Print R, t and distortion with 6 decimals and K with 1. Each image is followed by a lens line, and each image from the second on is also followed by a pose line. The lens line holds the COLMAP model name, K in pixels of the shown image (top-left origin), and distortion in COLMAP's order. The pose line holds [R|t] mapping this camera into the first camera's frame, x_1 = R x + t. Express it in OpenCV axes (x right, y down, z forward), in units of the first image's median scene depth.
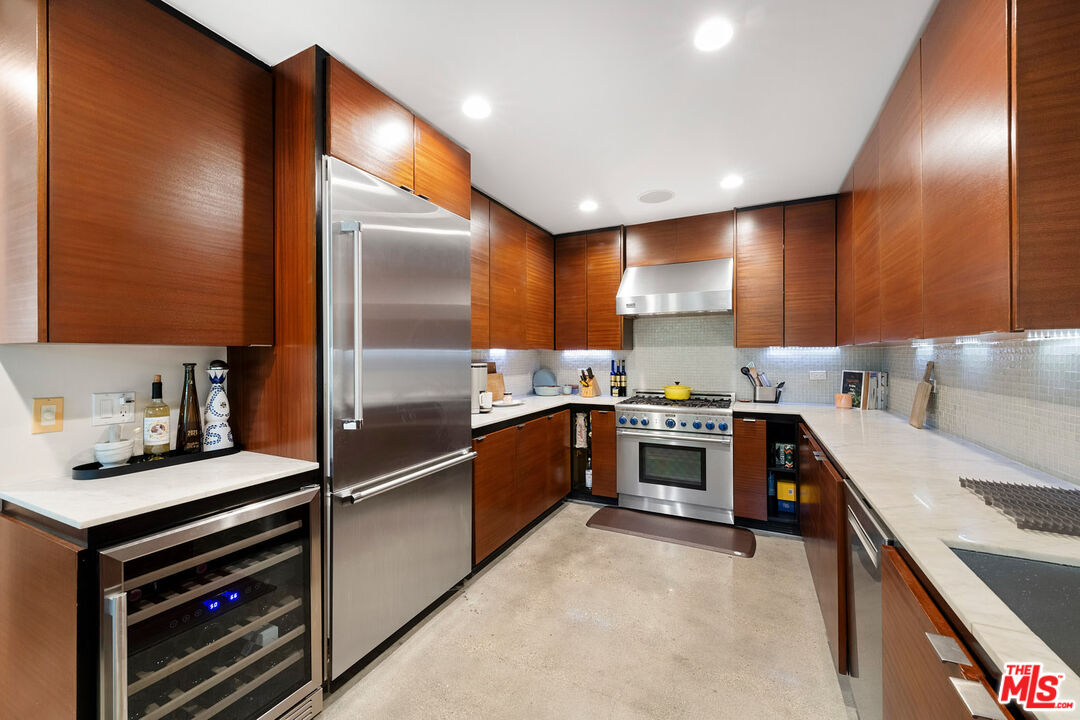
lens RADIAL K [[422.7, 0, 545.6], [0, 422.7, 351.8], [0, 0, 1]] dist [0.000585, -0.000107]
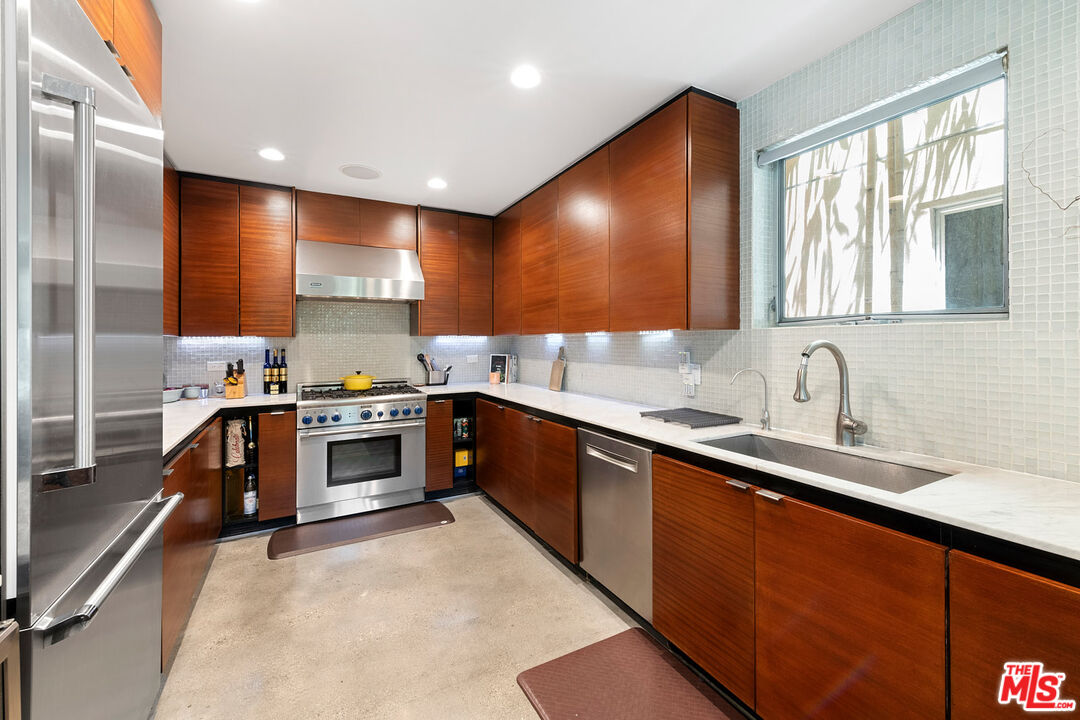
lens RADIAL K [[435.2, 0, 543.5], [0, 435.2, 340.0], [0, 0, 1]] dist [0.000953, -0.000027]
pose [[0.570037, 0.002787, 0.821614, -0.269421], [-0.003457, 0.999994, -0.000993, 0.000937], [-0.821611, -0.002274, 0.570043, 0.113420]]
